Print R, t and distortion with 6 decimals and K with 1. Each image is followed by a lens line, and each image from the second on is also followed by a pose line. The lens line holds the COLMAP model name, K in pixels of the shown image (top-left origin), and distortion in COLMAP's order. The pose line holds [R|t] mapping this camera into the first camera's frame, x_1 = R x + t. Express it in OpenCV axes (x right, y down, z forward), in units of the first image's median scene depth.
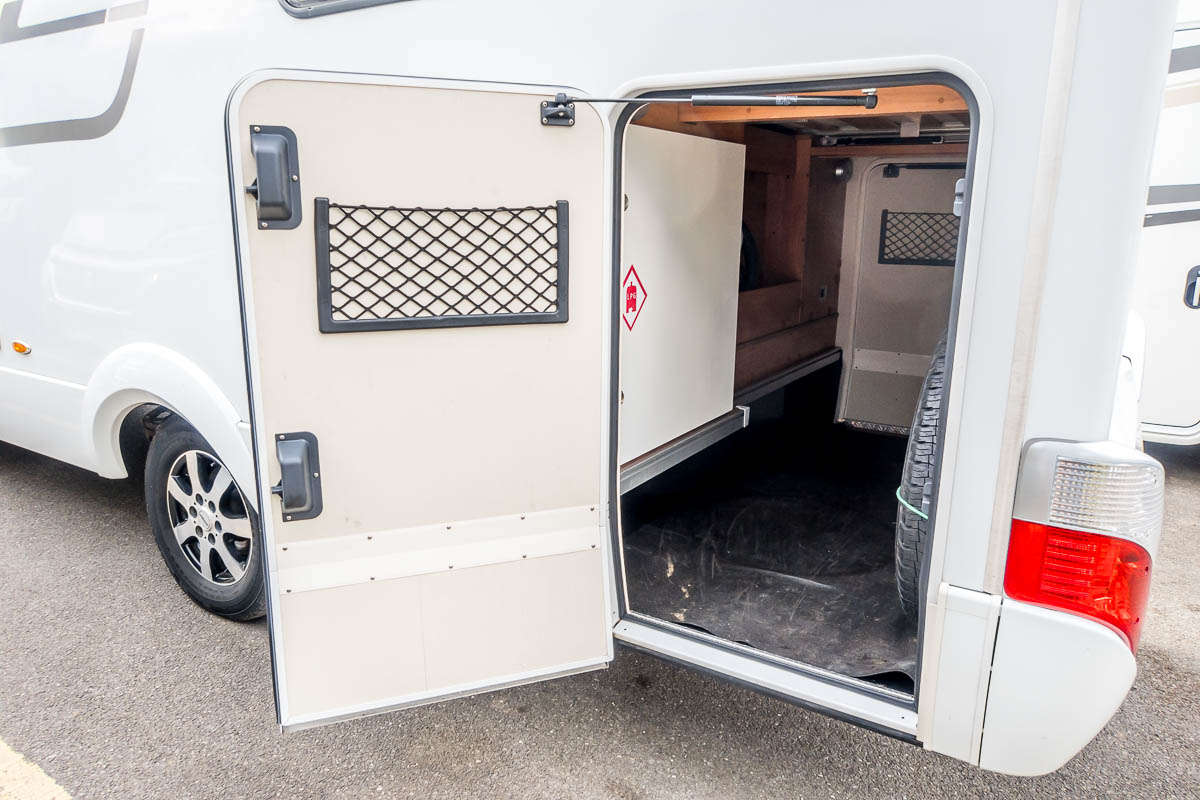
lens RADIAL K [[840.5, 0, 599.1], [0, 840.5, 411.0], [0, 0, 1]] dist [0.000848, 0.001862]
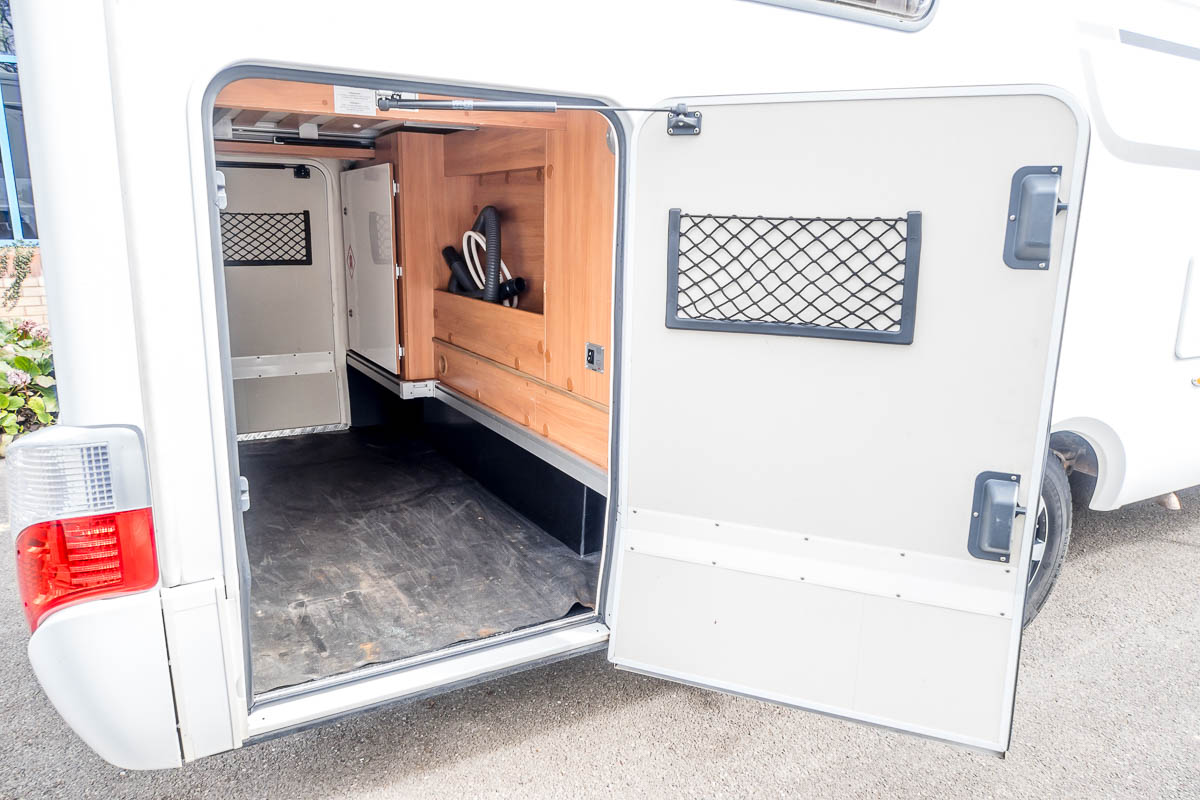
lens RADIAL K [[823.3, 0, 600.0], [0, 823.3, 400.0], [0, 0, 1]] dist [-0.005696, 0.005301]
pose [[0.722359, 0.156610, -0.673551, 0.362159], [-0.173354, 0.983926, 0.042861, -0.030051], [0.669437, 0.085802, 0.737897, 0.136266]]
